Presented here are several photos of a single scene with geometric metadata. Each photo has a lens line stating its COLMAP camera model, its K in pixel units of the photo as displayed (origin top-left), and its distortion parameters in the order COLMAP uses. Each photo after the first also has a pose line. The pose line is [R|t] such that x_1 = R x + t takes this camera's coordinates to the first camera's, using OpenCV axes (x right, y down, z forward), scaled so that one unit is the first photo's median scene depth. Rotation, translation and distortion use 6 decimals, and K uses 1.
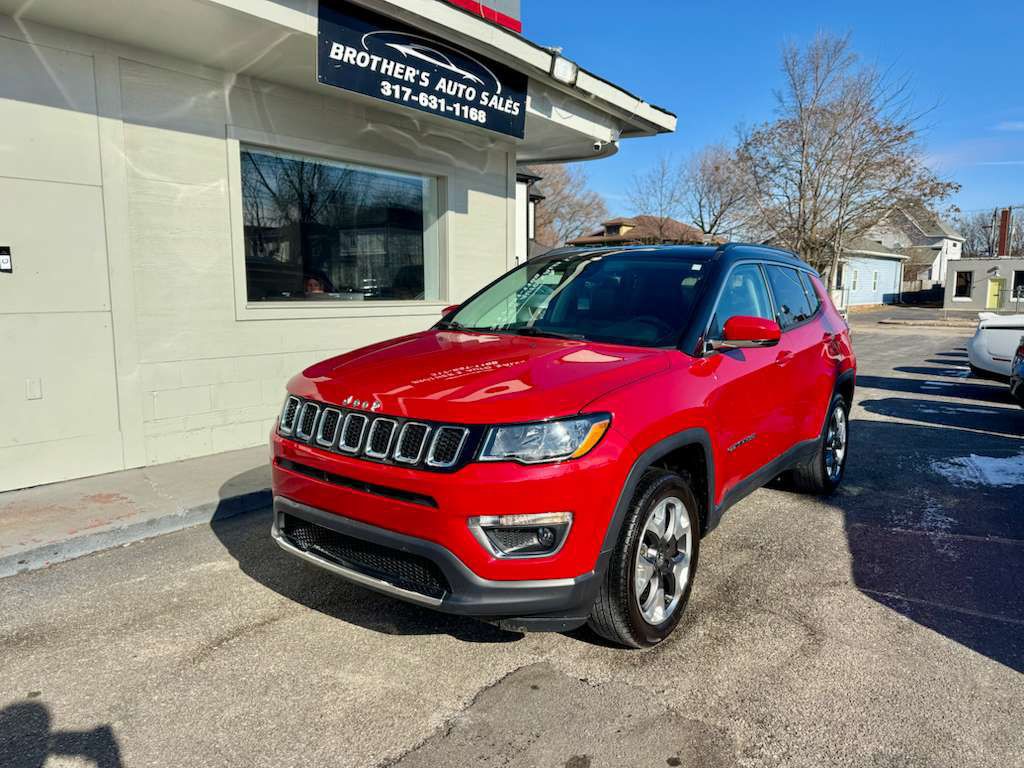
lens RADIAL K [[719.5, 0, 516.7], [0, 719.5, 384.7], [0, 0, 1]] dist [0.001714, -0.008638]
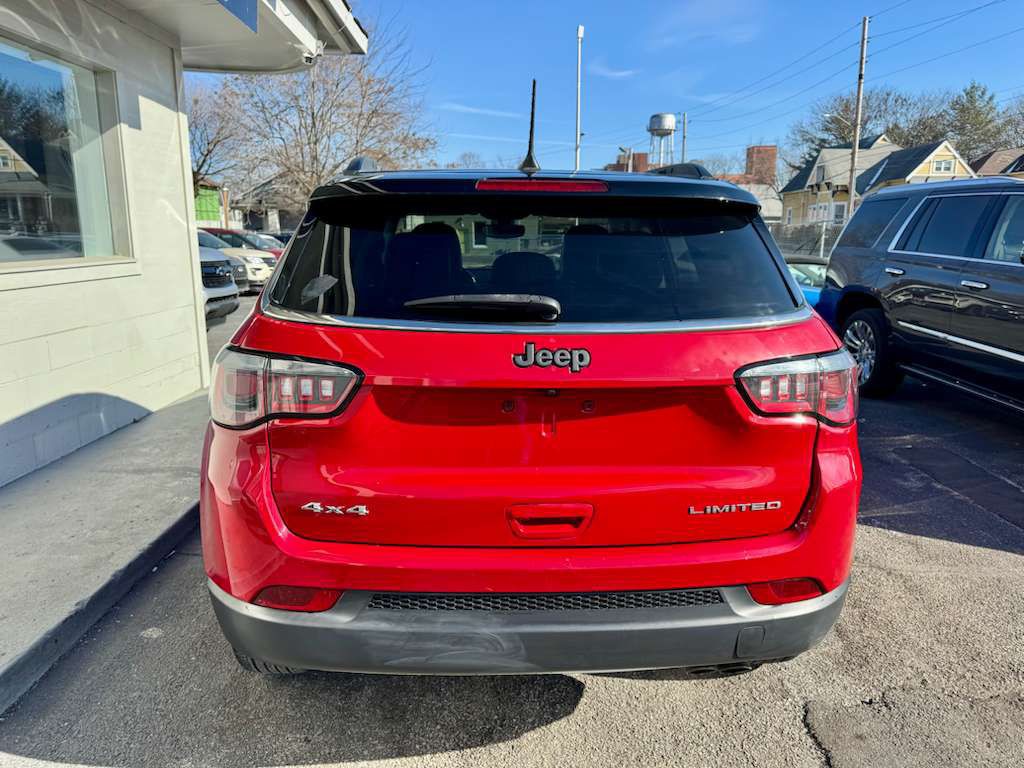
lens RADIAL K [[719.5, 0, 516.7], [0, 719.5, 384.7], [0, 0, 1]] dist [0.001714, -0.008638]
pose [[0.767012, -0.130952, 0.628128, -0.363369], [0.083909, 0.991016, 0.104145, -0.047780], [-0.636123, -0.027175, 0.771109, 0.307352]]
